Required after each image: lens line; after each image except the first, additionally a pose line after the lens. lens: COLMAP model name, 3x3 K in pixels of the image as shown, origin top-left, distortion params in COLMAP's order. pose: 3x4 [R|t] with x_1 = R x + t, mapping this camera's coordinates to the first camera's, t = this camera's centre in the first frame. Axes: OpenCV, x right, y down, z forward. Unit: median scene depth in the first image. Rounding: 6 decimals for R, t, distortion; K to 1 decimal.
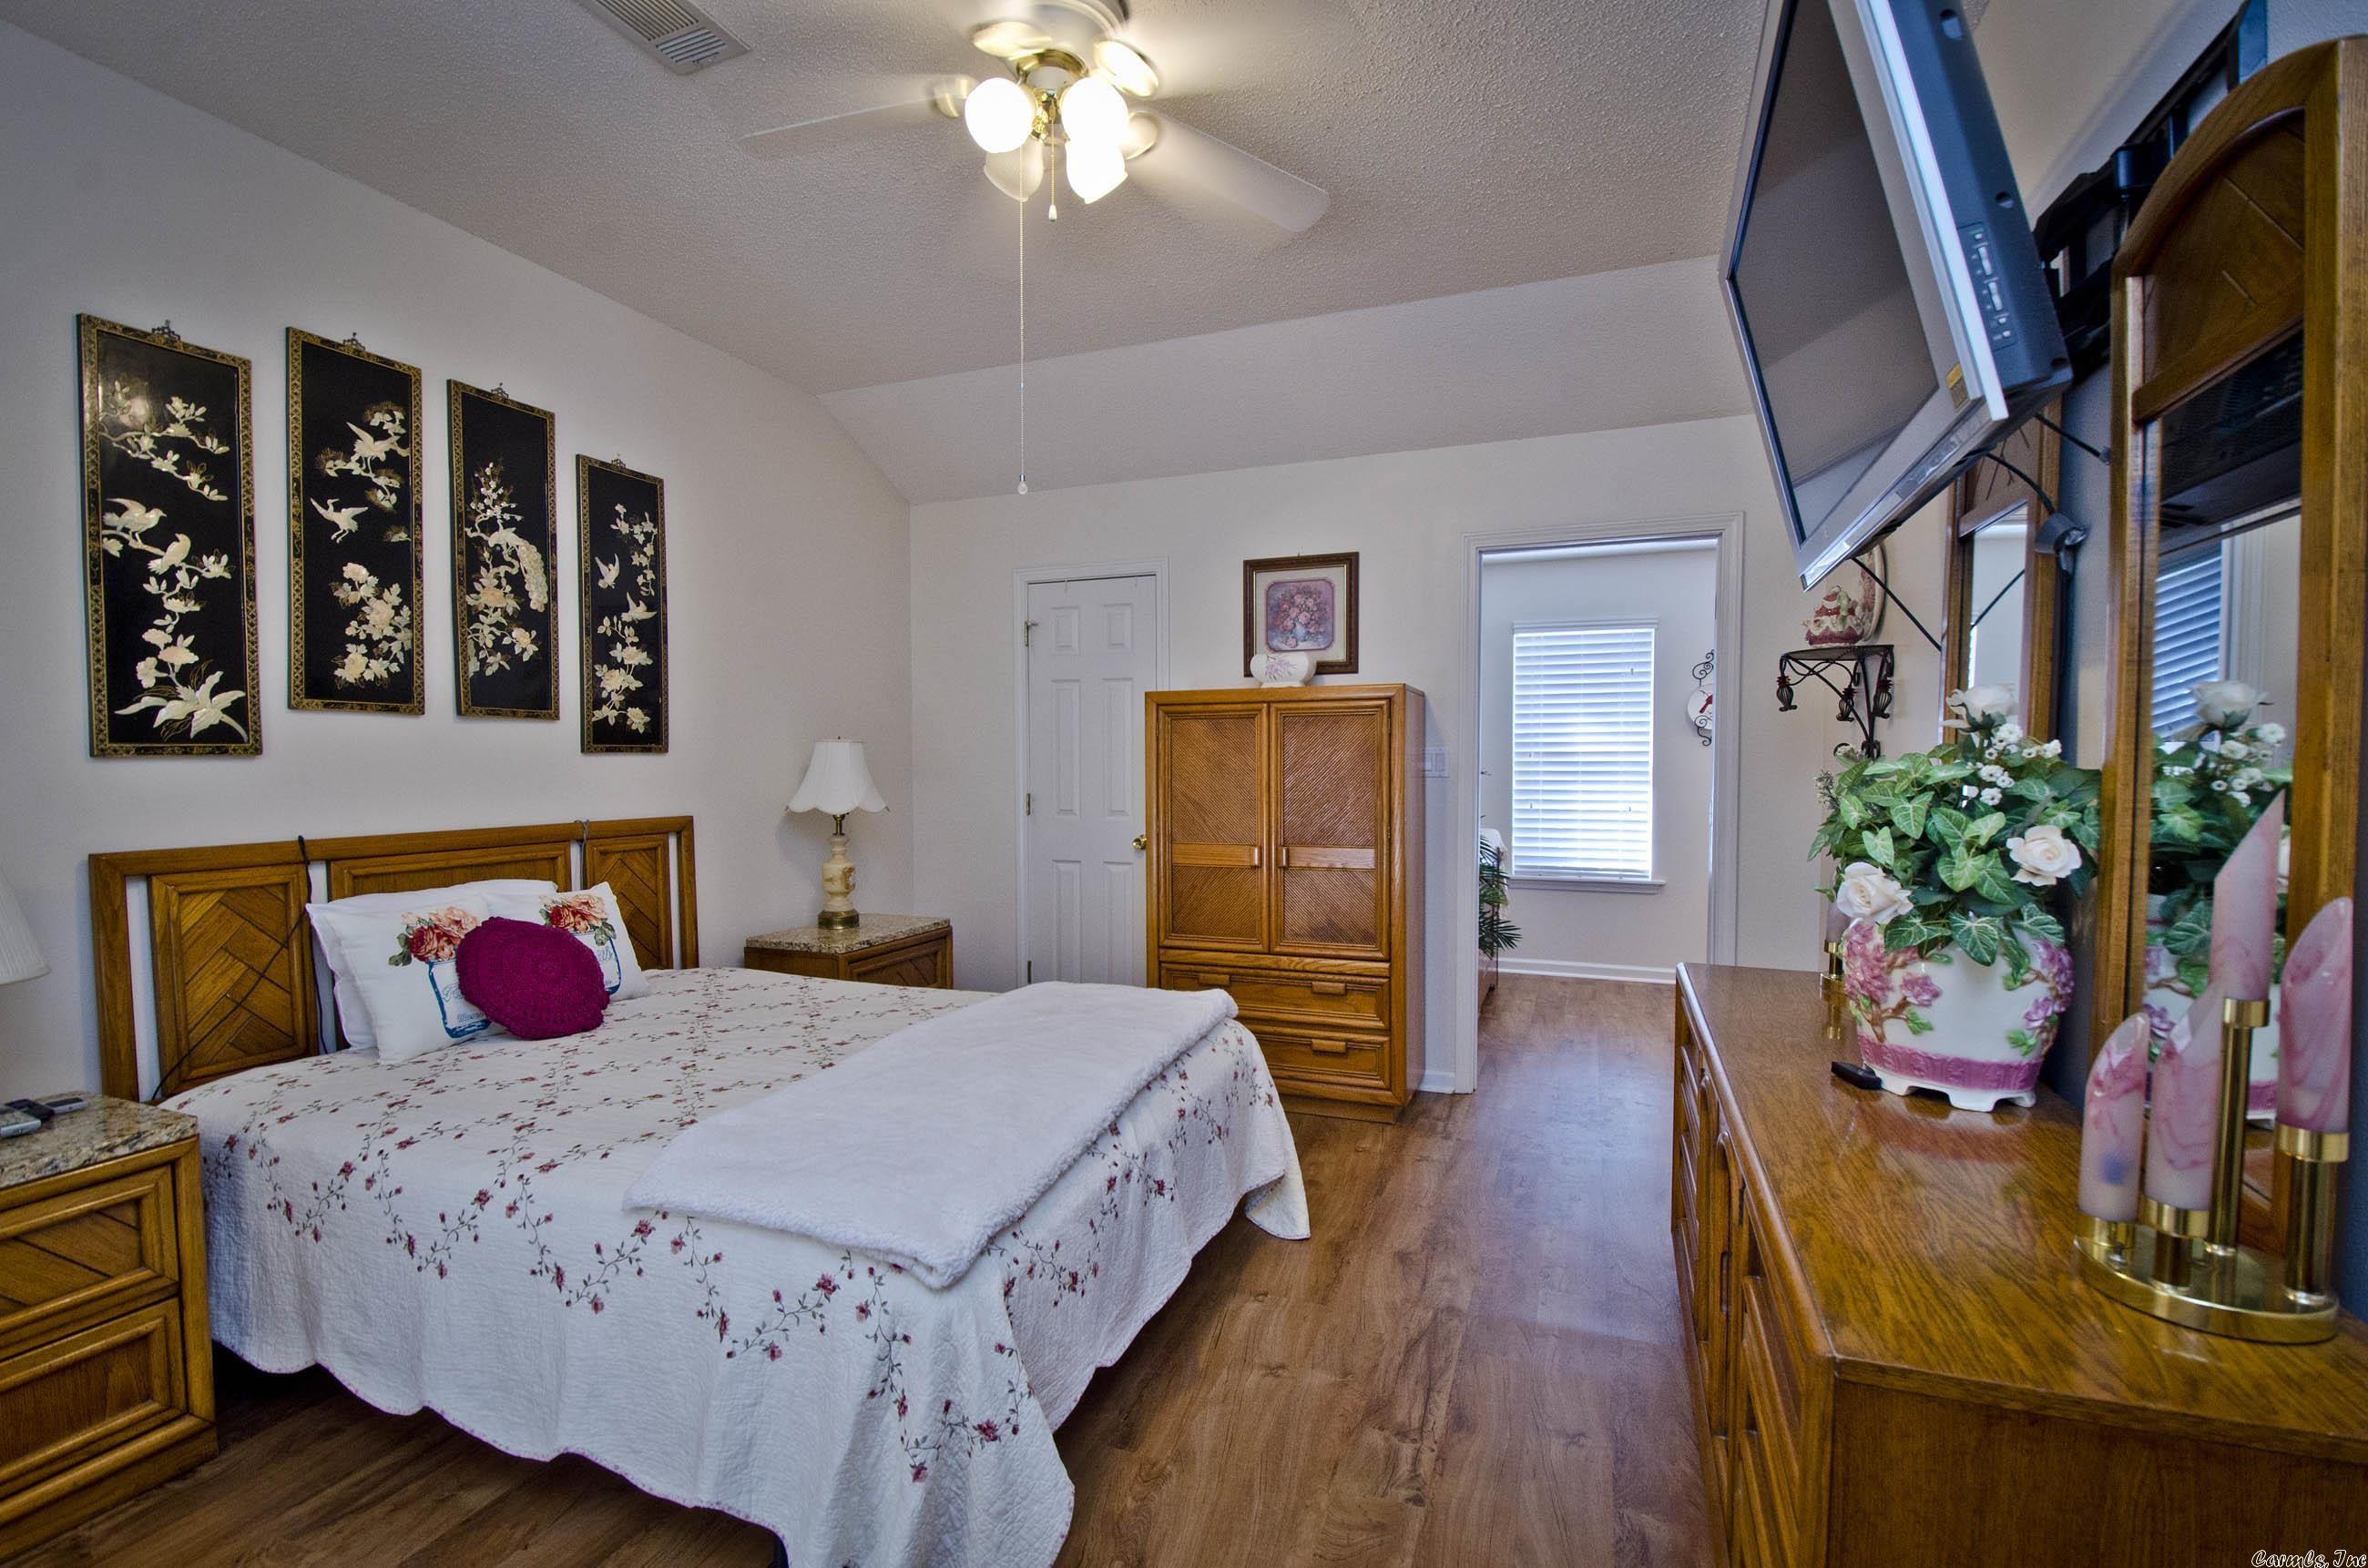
lens RADIAL K [[1034.9, 0, 1187.9], [0, 1034.9, 799.0], [0, 0, 1]] dist [0.003612, -0.004306]
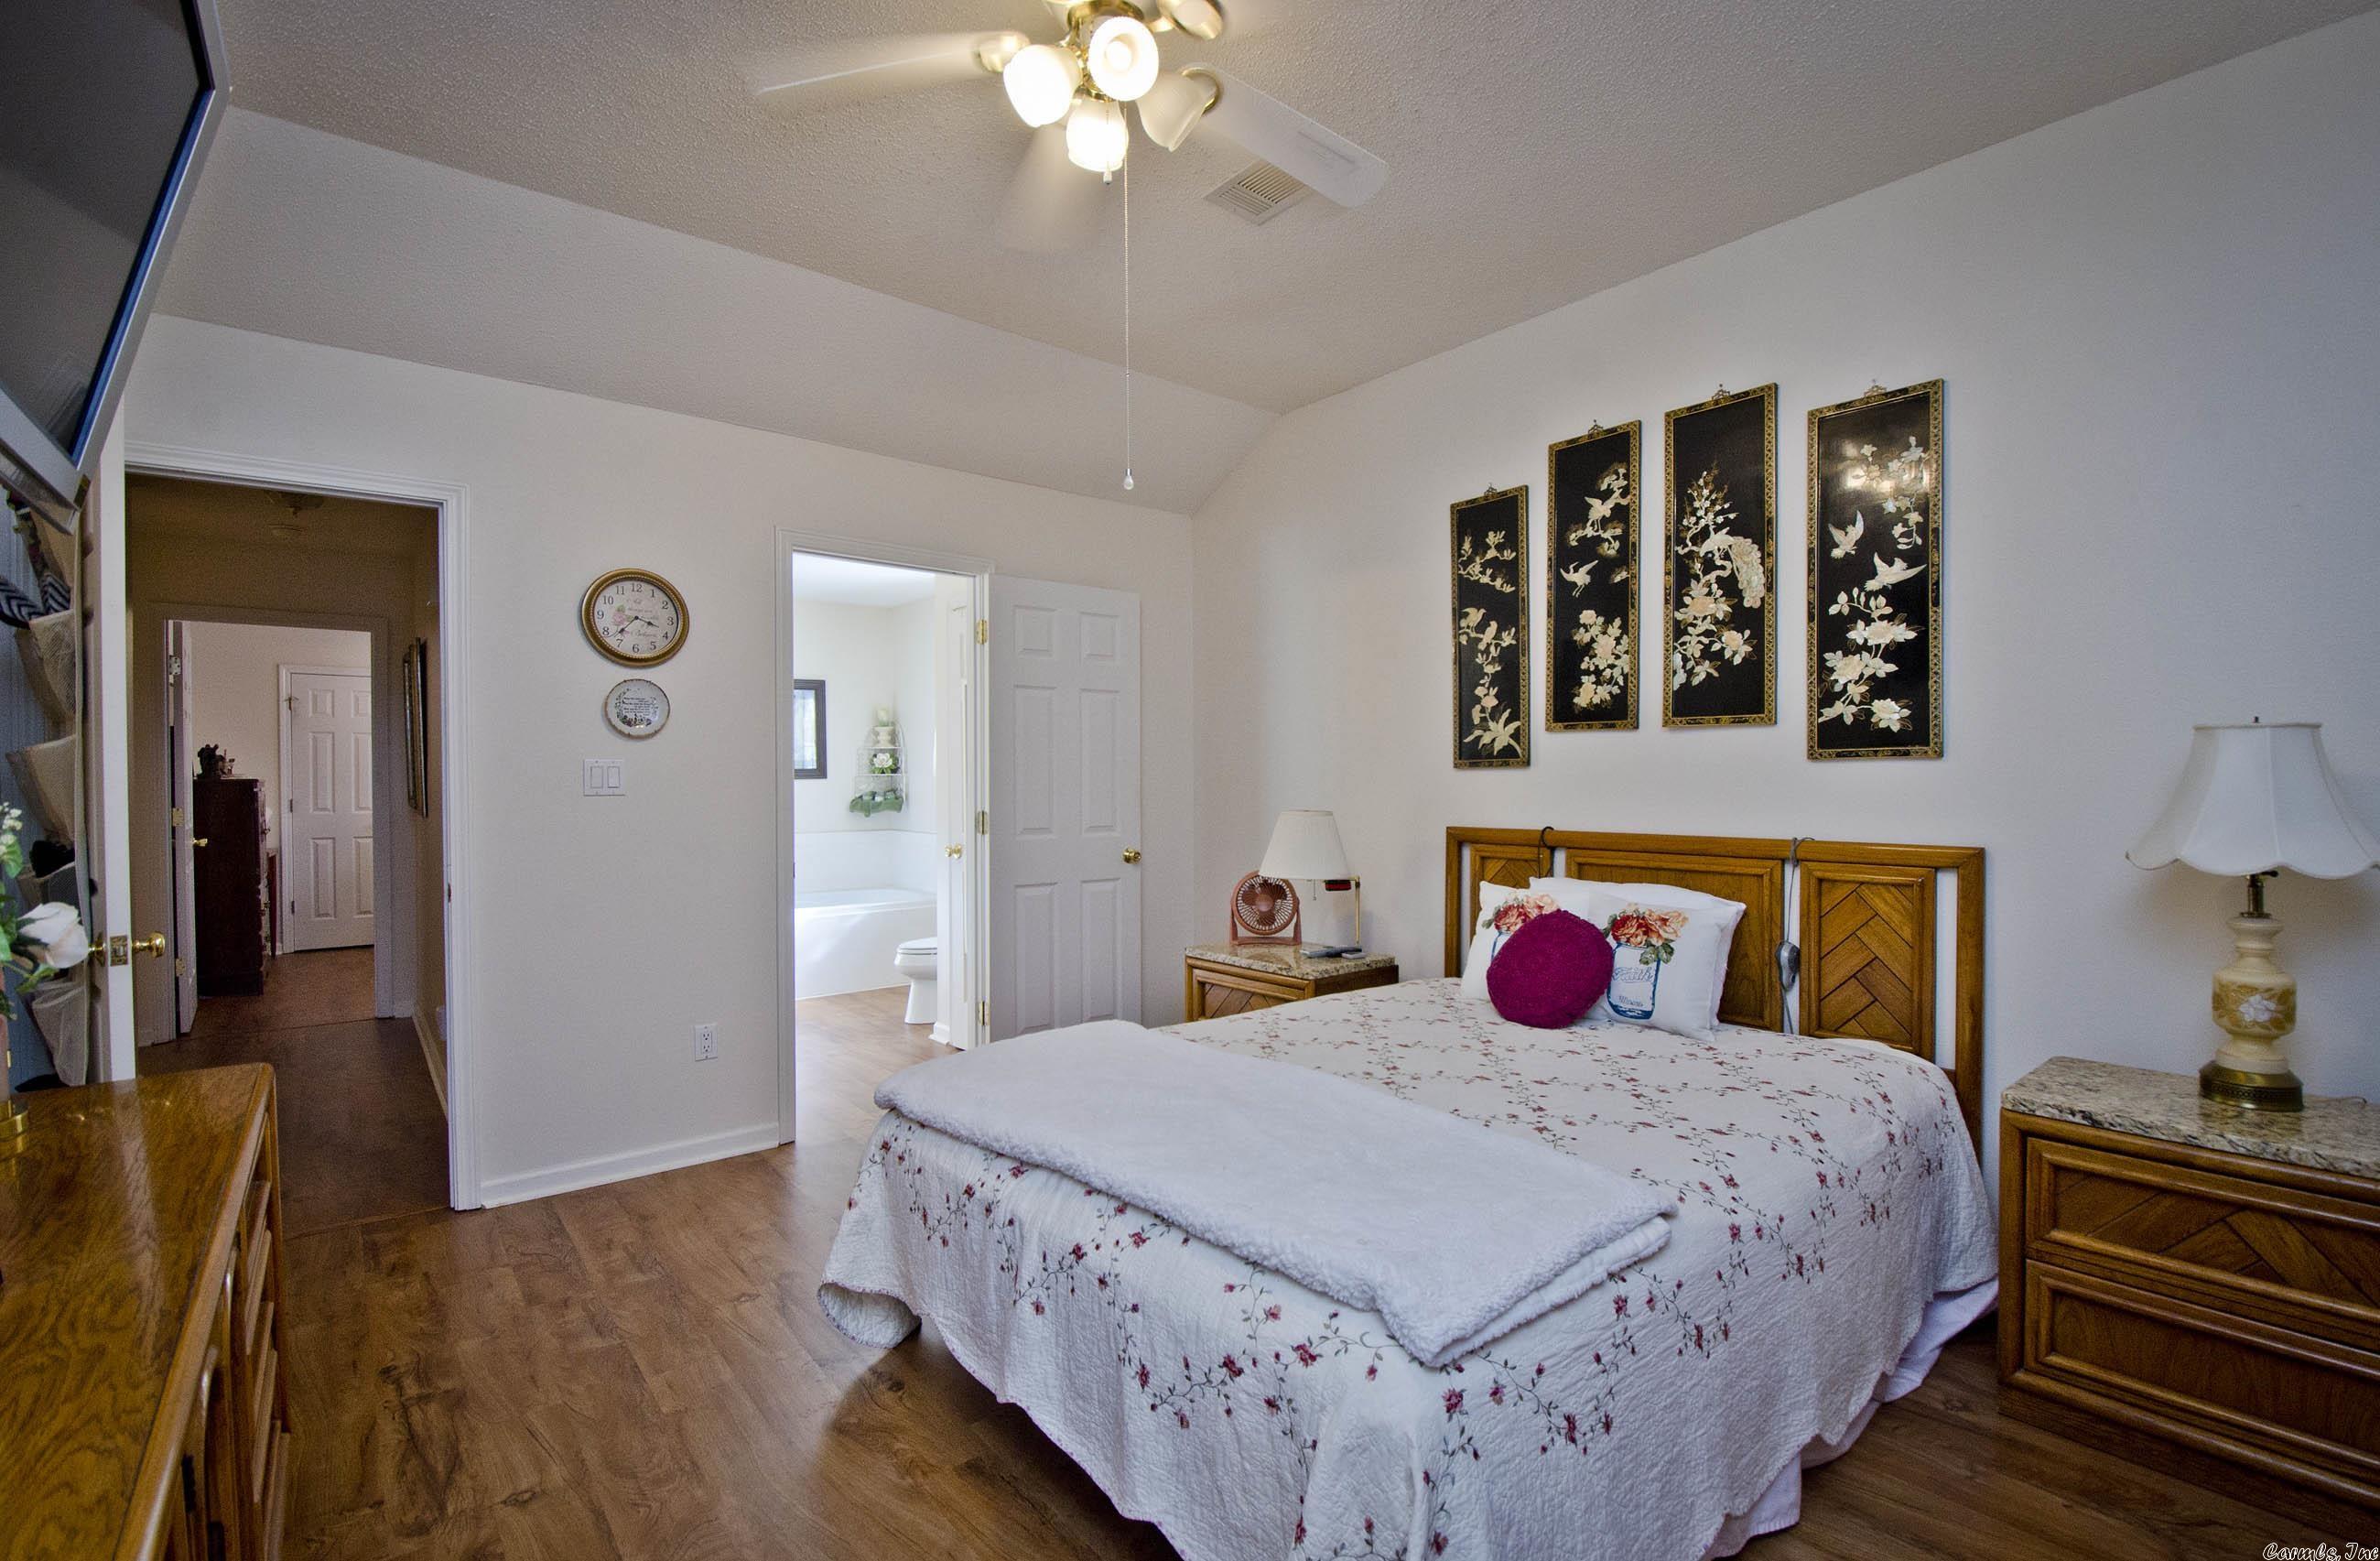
lens RADIAL K [[1040.3, 0, 1199.1], [0, 1040.3, 787.1], [0, 0, 1]] dist [0.003612, -0.004306]
pose [[-0.478112, 0.018429, -0.878105, 0.490293], [-0.023771, 0.999142, 0.033912, -0.046294], [0.877977, 0.037087, -0.477264, 1.153343]]
